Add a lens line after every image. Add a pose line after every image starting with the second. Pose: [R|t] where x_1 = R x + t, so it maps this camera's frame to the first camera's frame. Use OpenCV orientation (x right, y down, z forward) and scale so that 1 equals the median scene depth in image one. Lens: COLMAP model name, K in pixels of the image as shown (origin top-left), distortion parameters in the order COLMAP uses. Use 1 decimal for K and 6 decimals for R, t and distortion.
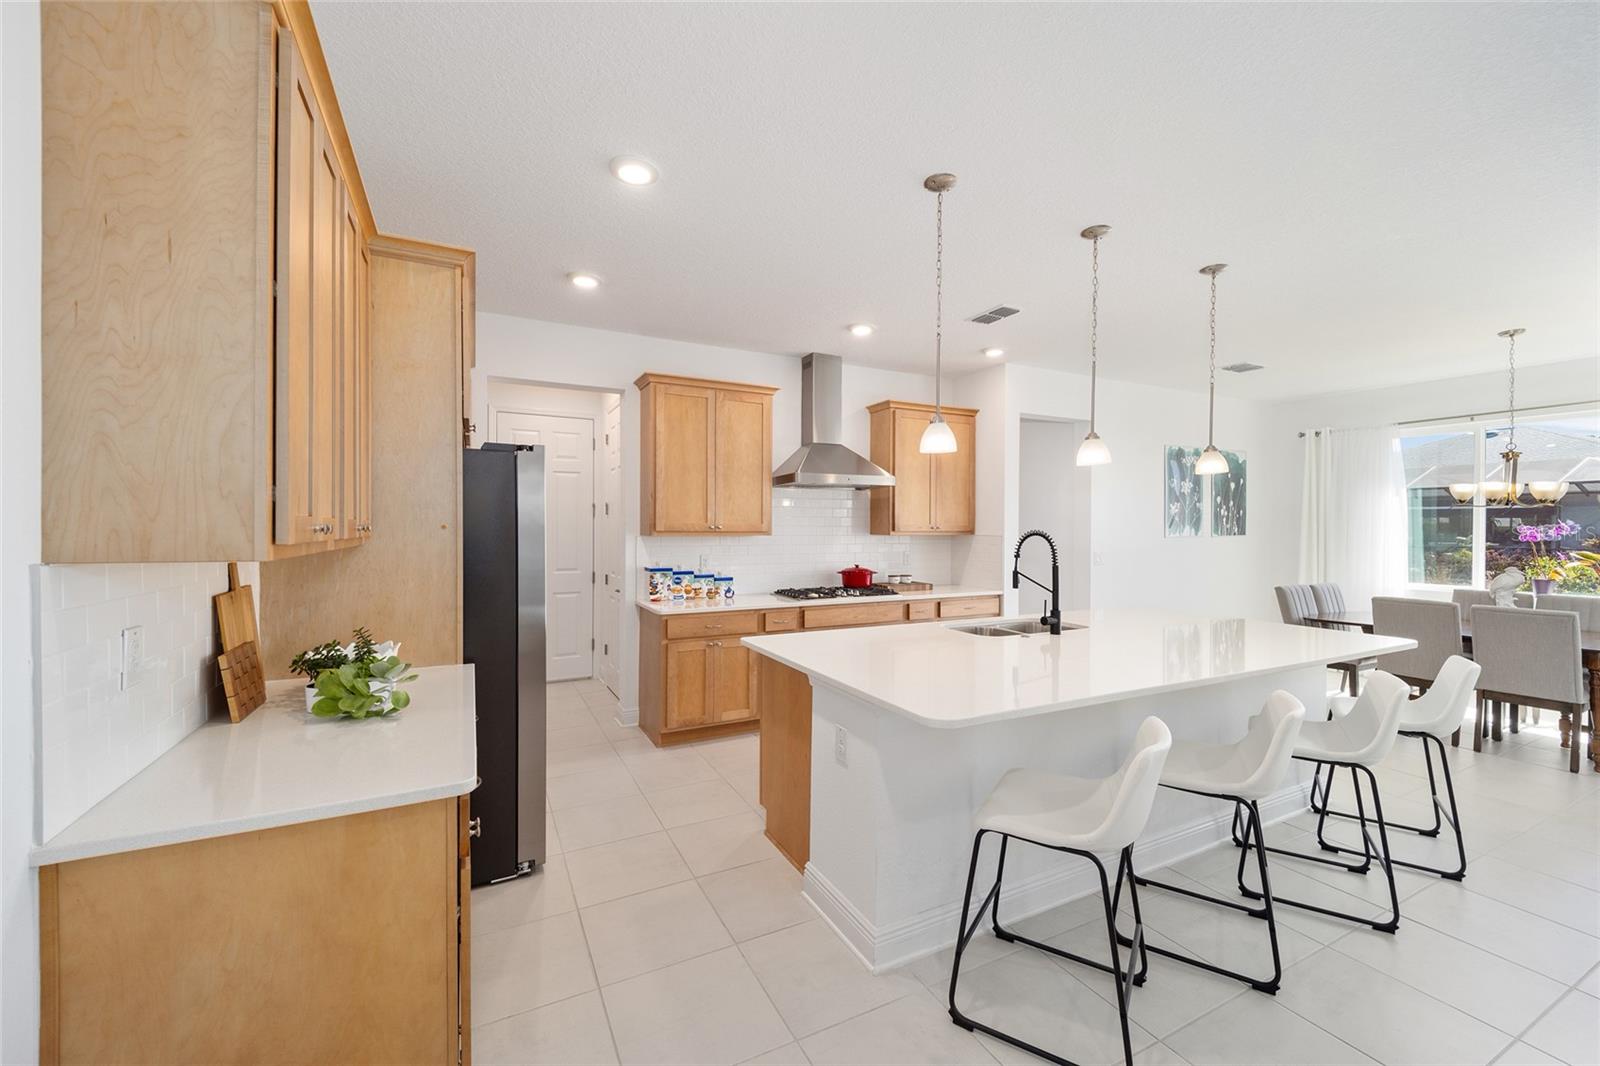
lens RADIAL K [[631.1, 0, 799.3], [0, 631.1, 530.3], [0, 0, 1]] dist [0.012075, -0.004818]
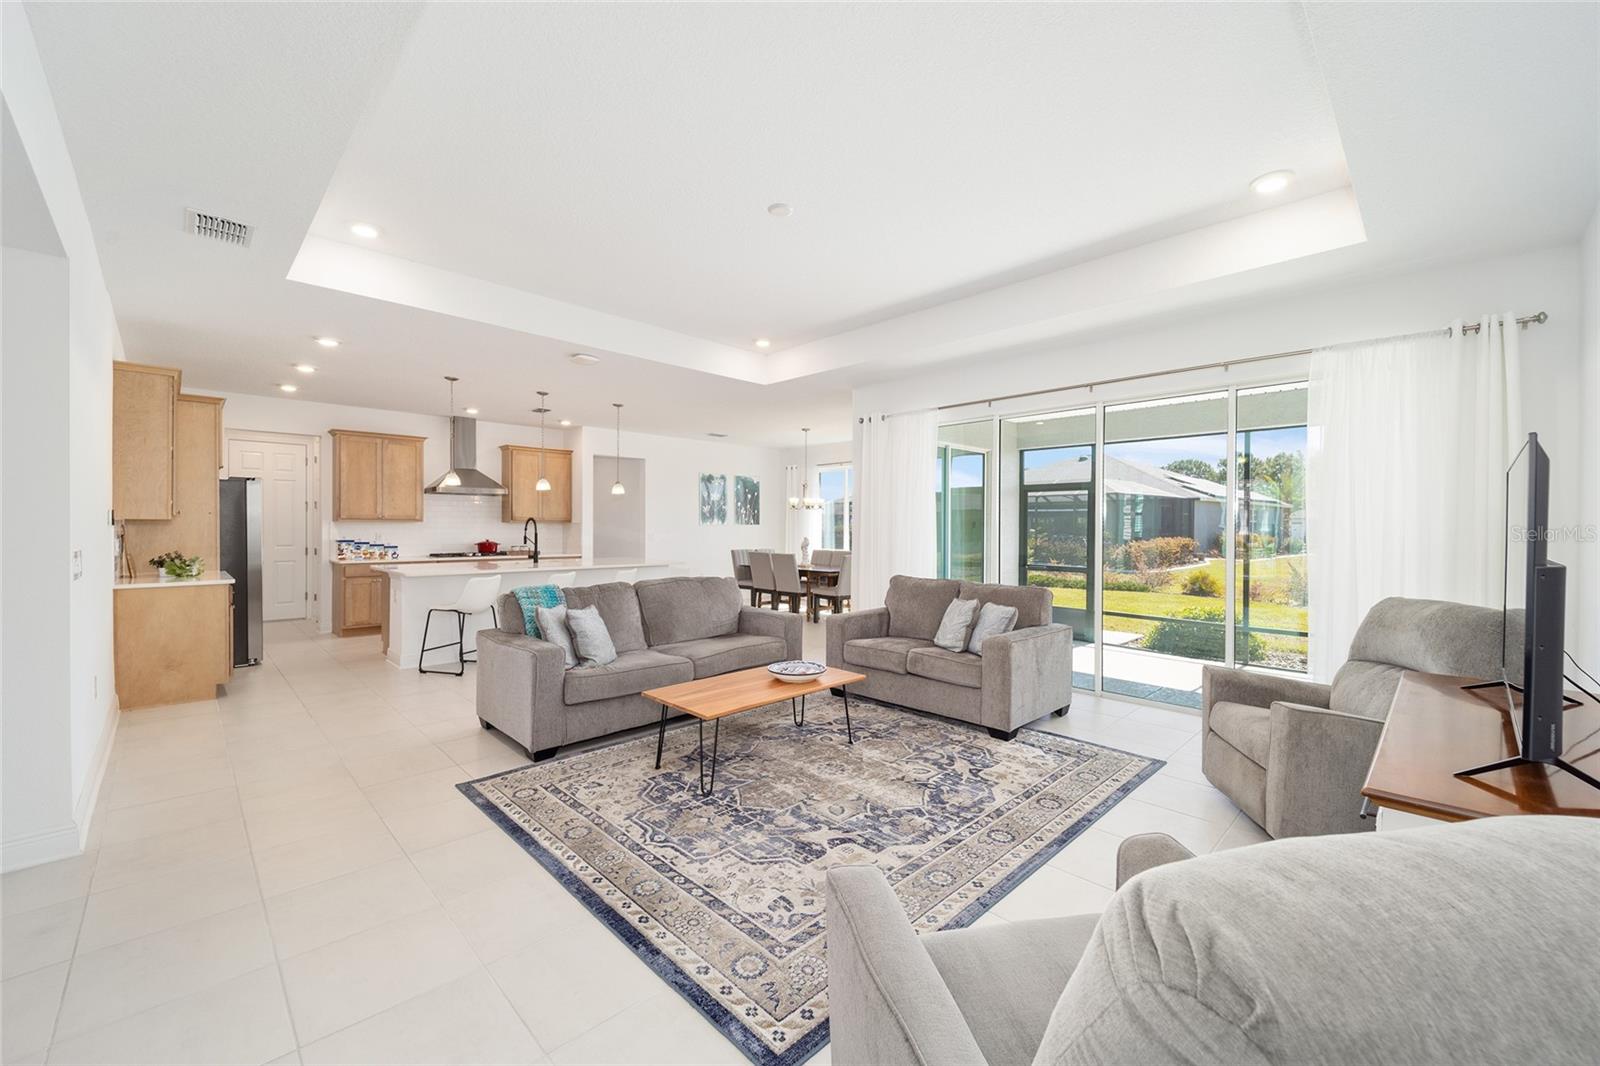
lens RADIAL K [[631.1, 0, 800.0], [0, 631.1, 530.6], [0, 0, 1]] dist [0.012075, -0.004818]
pose [[0.953344, -0.000544, 0.301884, 0.428878], [-0.000408, 0.999995, 0.003091, 0.026981], [-0.301884, -0.003069, 0.953340, -1.002337]]
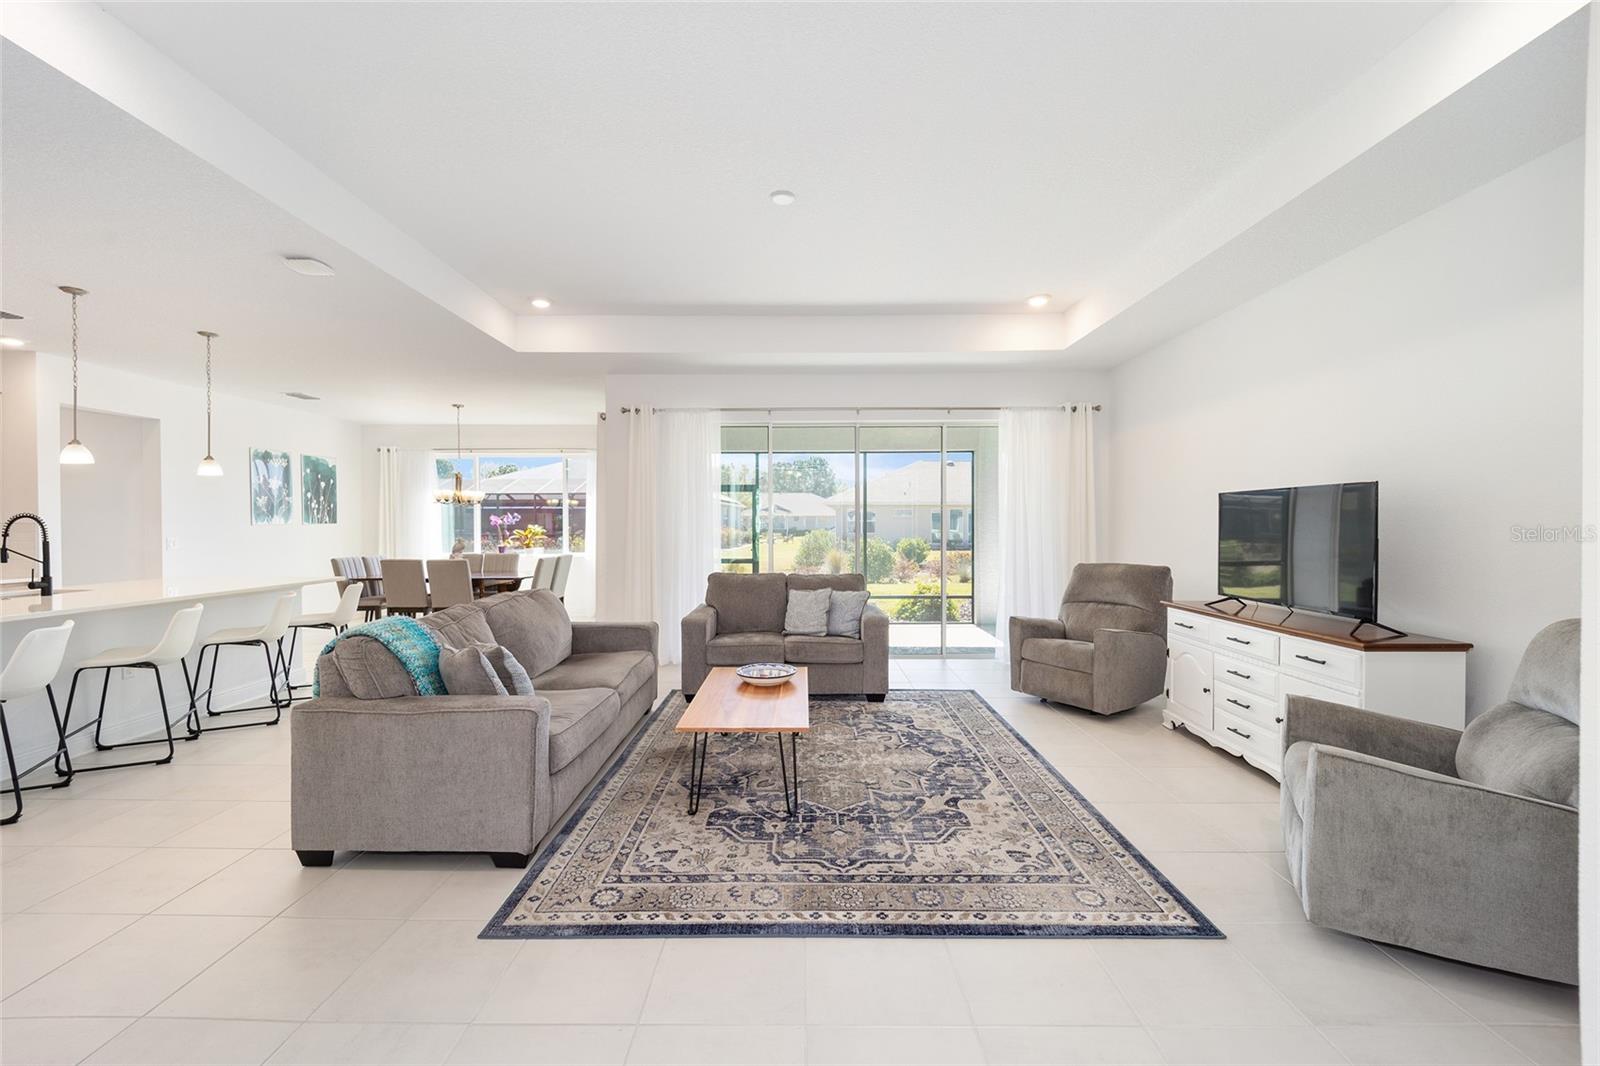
lens RADIAL K [[631.1, 0, 794.1], [0, 631.1, 531.0], [0, 0, 1]] dist [0.012075, -0.004818]
pose [[0.459225, -0.014831, 0.888196, -0.019116], [0.008743, 0.999888, 0.012176, 0.022708], [-0.888277, 0.002174, 0.459303, -0.615043]]
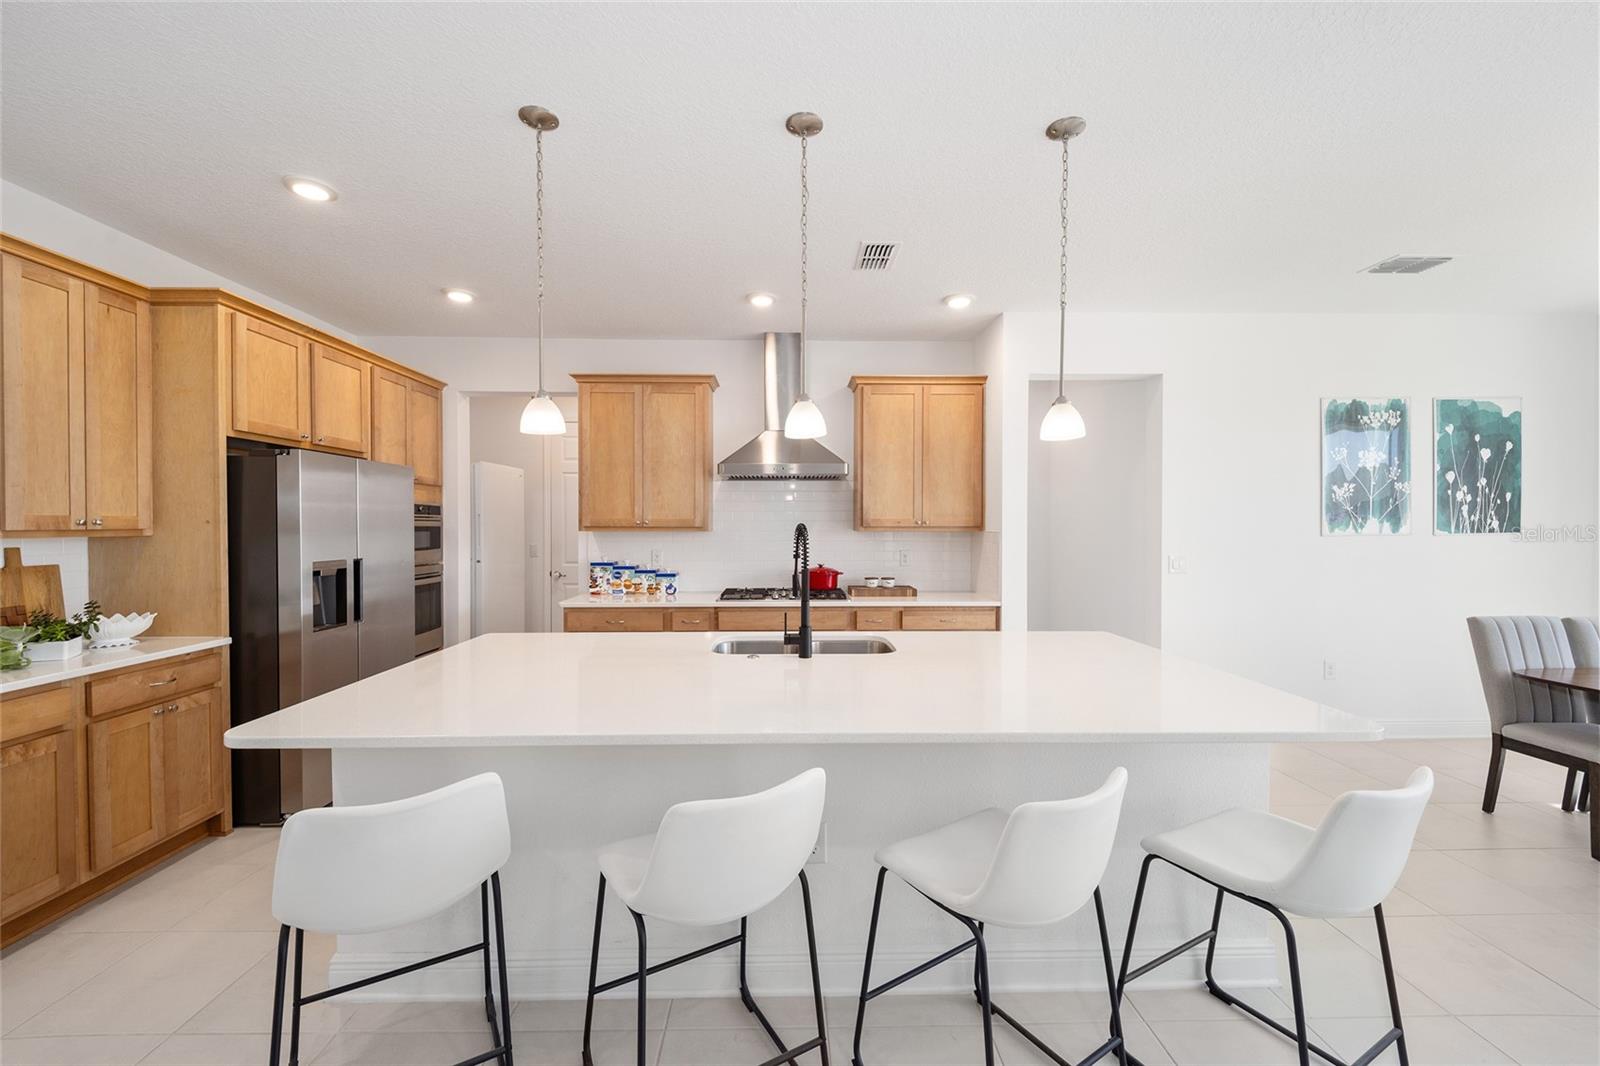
lens RADIAL K [[631.1, 0, 801.2], [0, 631.1, 530.9], [0, 0, 1]] dist [0.012075, -0.004818]
pose [[0.901295, 0.001341, -0.433205, 0.504518], [0.000654, 0.999990, 0.004457, 0.003935], [0.433206, -0.004300, 0.901285, 0.205265]]
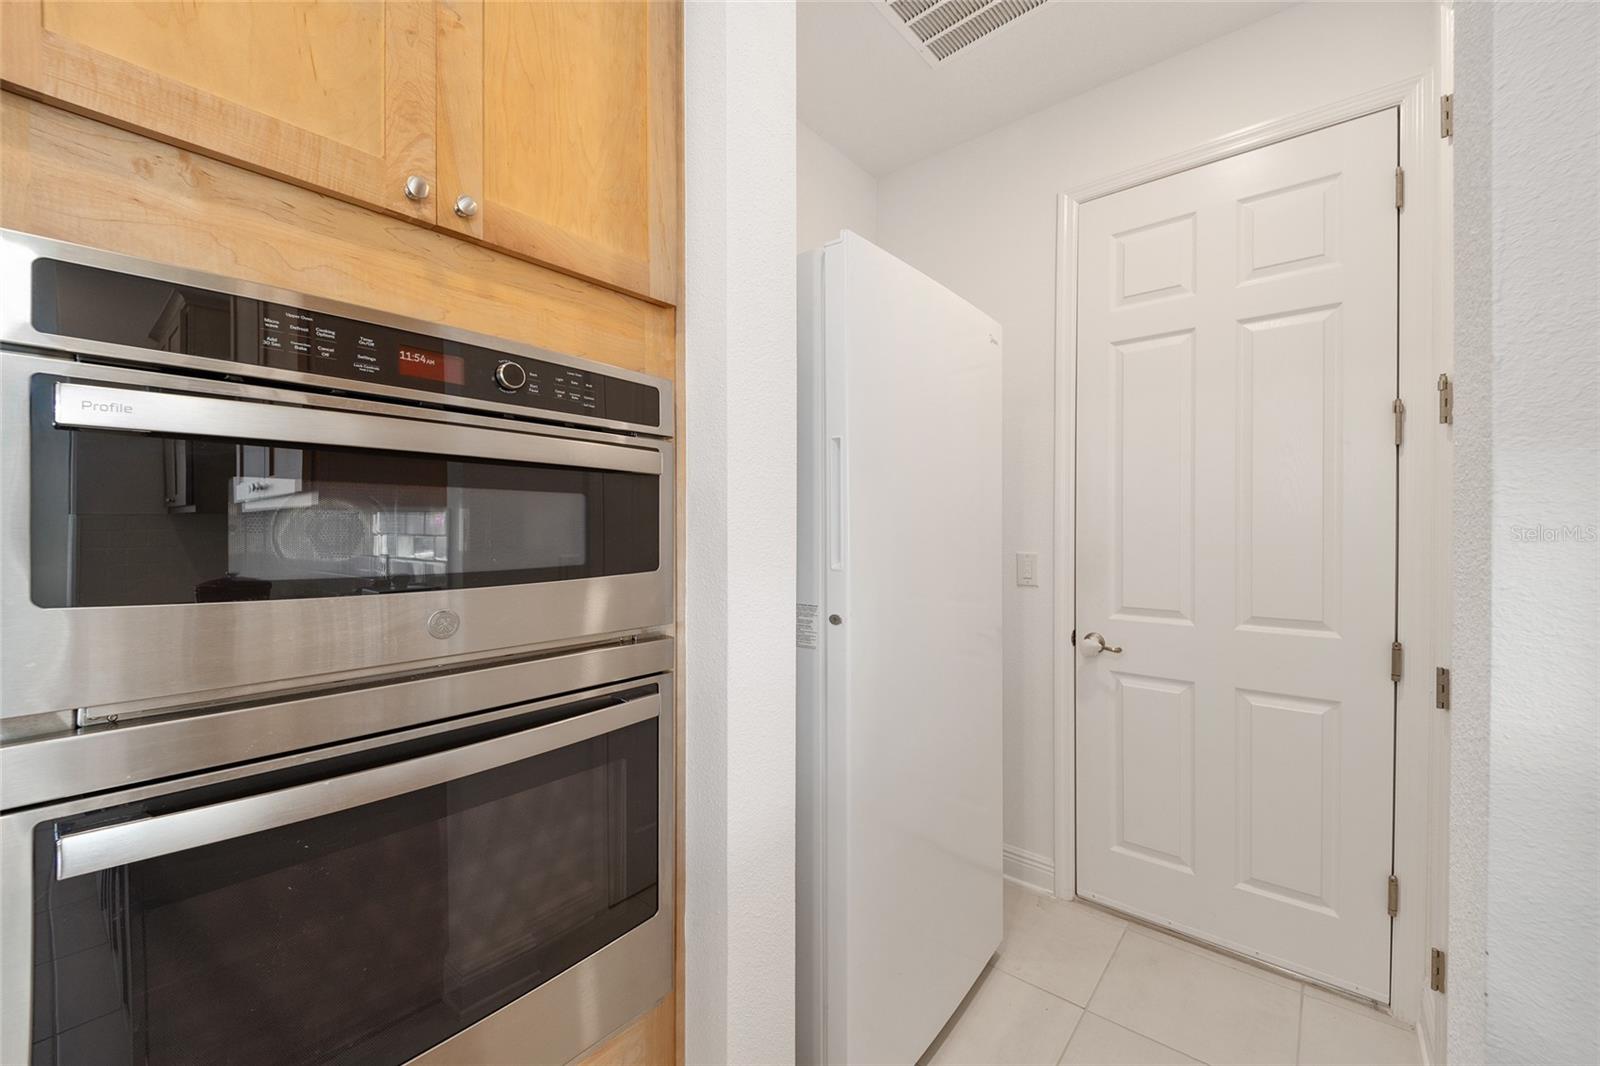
lens RADIAL K [[631.1, 0, 808.2], [0, 631.1, 530.4], [0, 0, 1]] dist [0.012075, -0.004818]
pose [[0.404855, -0.004888, -0.914368, -0.218143], [0.000074, 0.999986, -0.005313, 0.022887], [0.914381, 0.002083, 0.404850, 0.823961]]
